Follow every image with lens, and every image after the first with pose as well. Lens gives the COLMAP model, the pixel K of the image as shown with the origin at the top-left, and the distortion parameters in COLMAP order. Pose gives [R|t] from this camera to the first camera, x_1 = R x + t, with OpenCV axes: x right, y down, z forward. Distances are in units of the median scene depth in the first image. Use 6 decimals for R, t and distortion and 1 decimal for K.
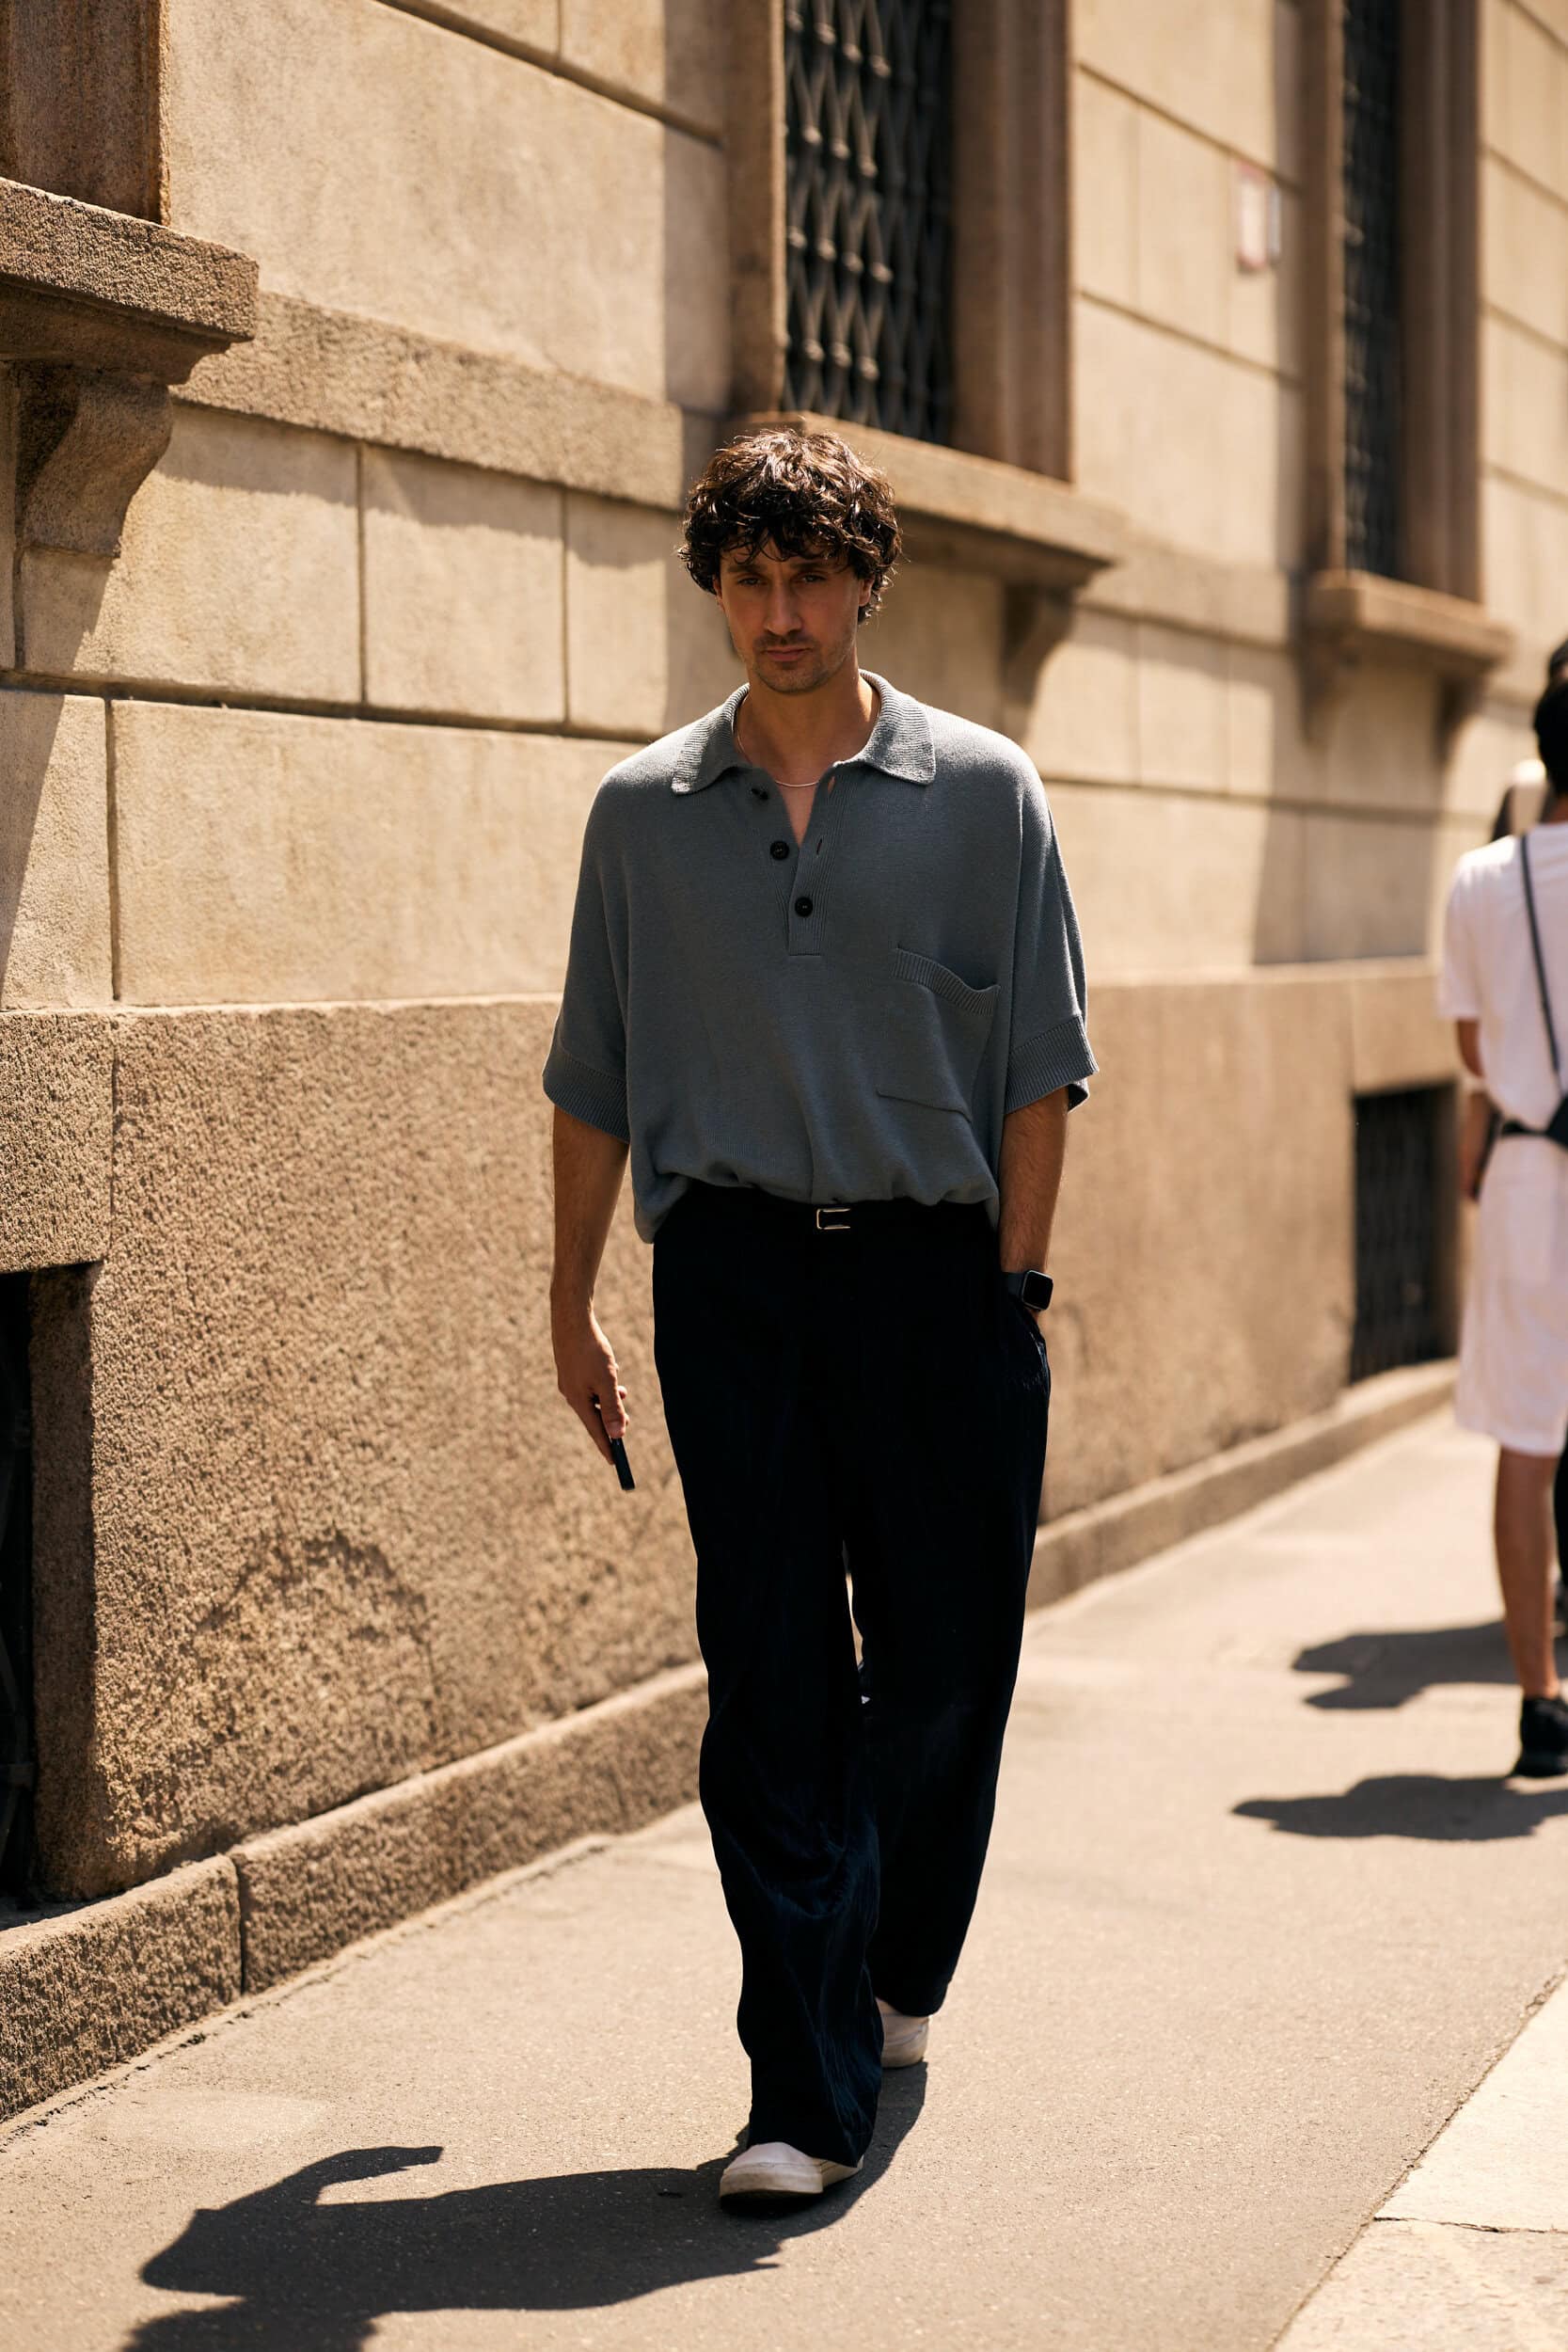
lens RADIAL K [[5847.1, 0, 780.6], [0, 5847.1, 1177.7], [0, 0, 1]] dist [0.039109, 0.000000]
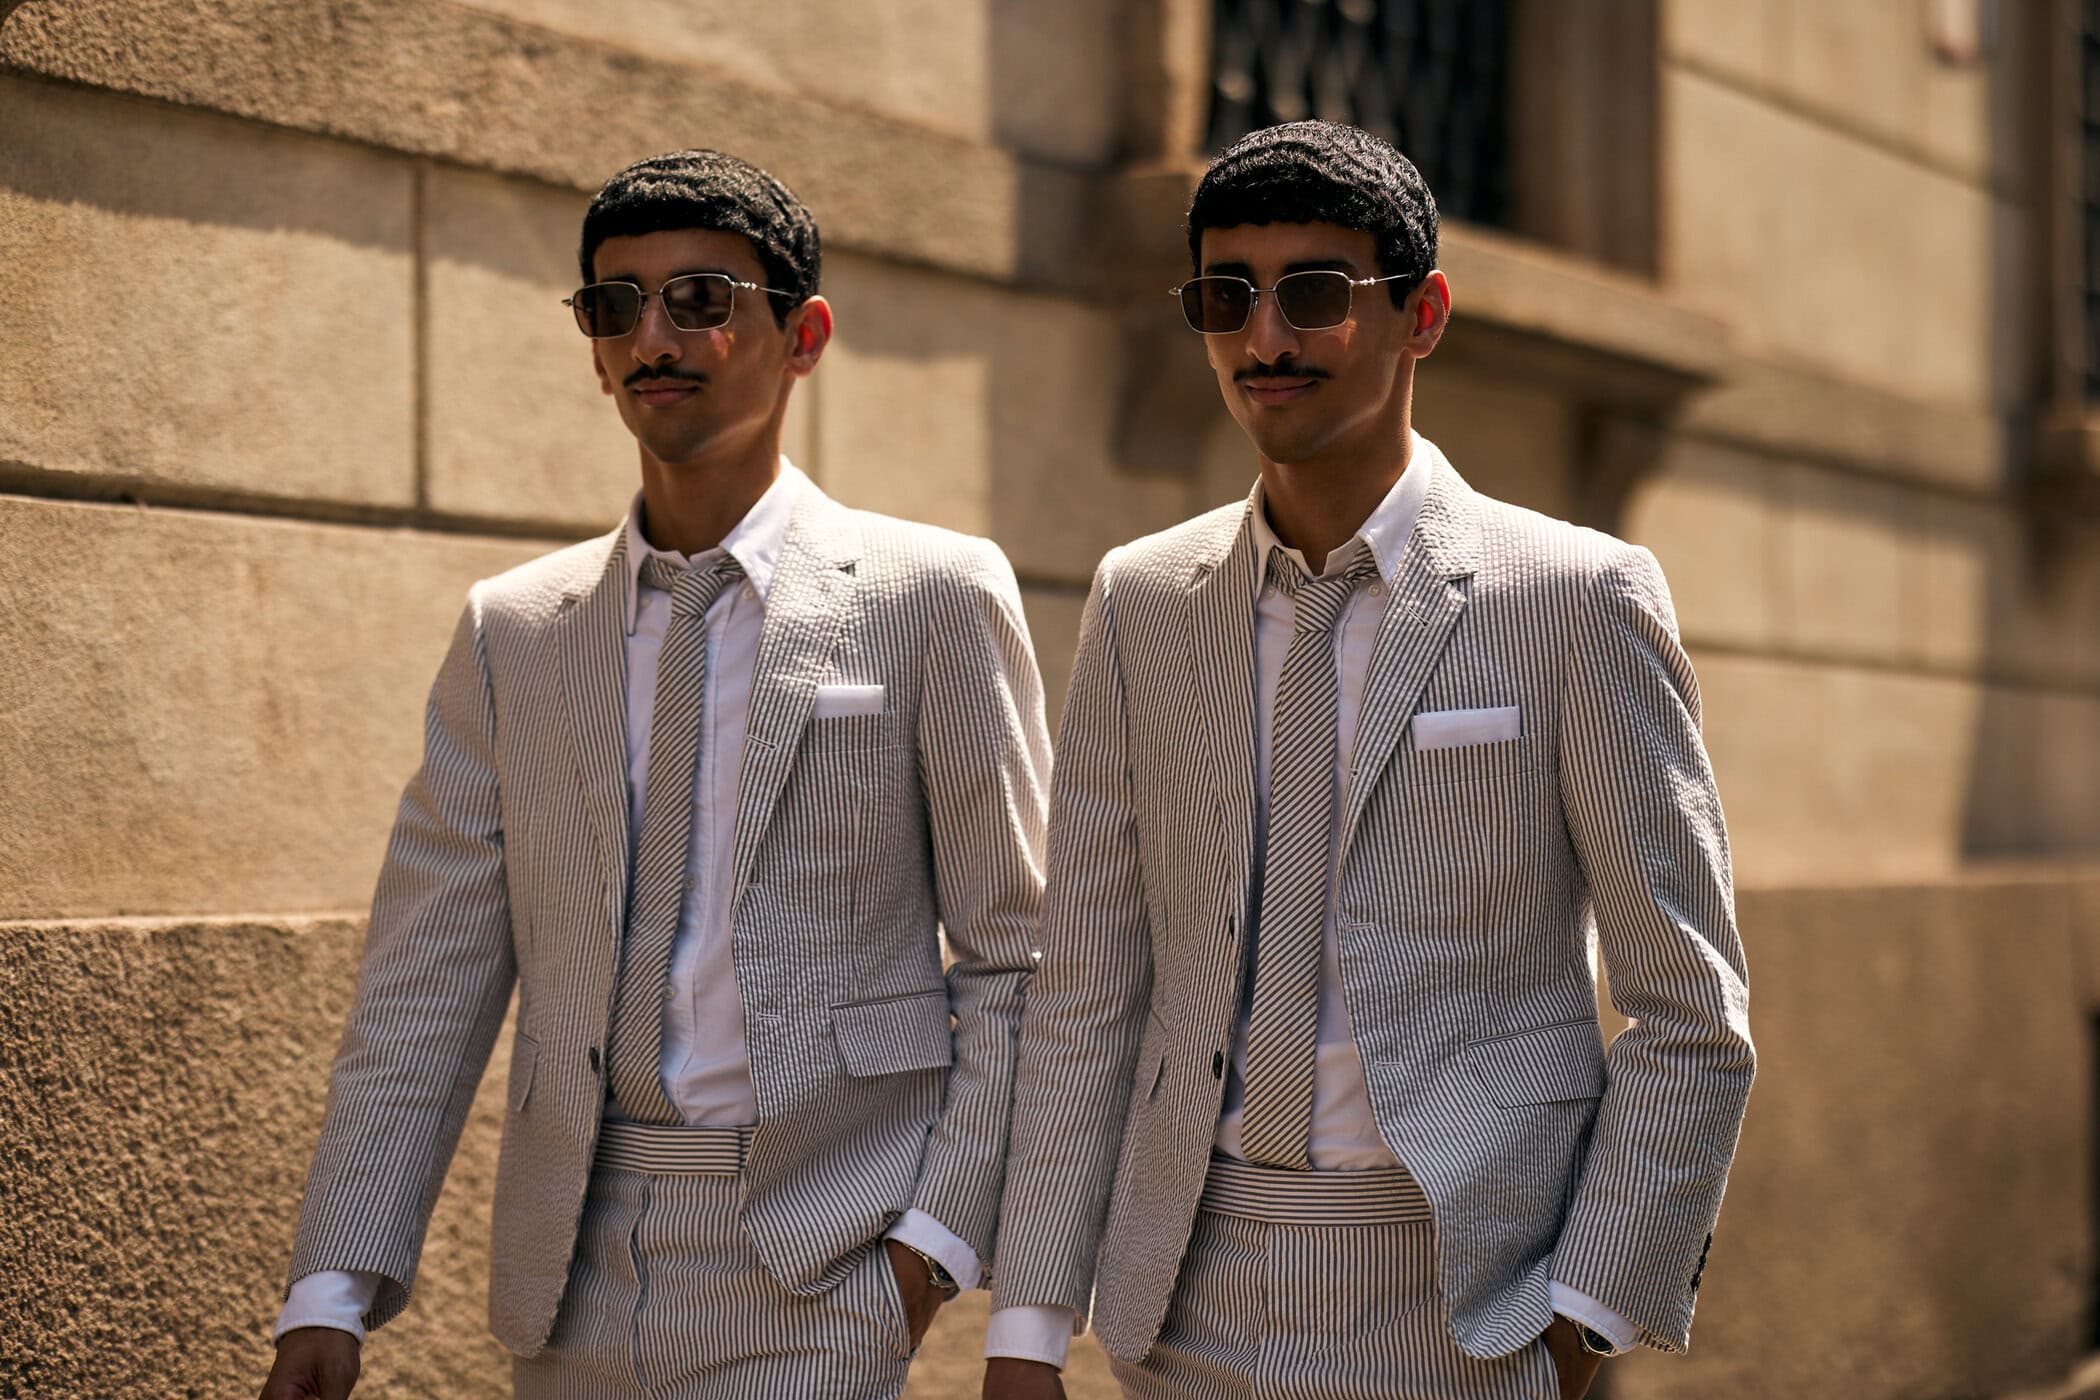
lens RADIAL K [[5221.2, 0, 1060.0], [0, 5221.2, 640.4], [0, 0, 1]] dist [0.039109, 0.000000]
pose [[0.988515, 0.002629, -0.151102, 0.111837], [-0.013954, 0.997165, -0.073939, -0.017065], [0.150479, 0.075198, 0.985749, 0.371097]]
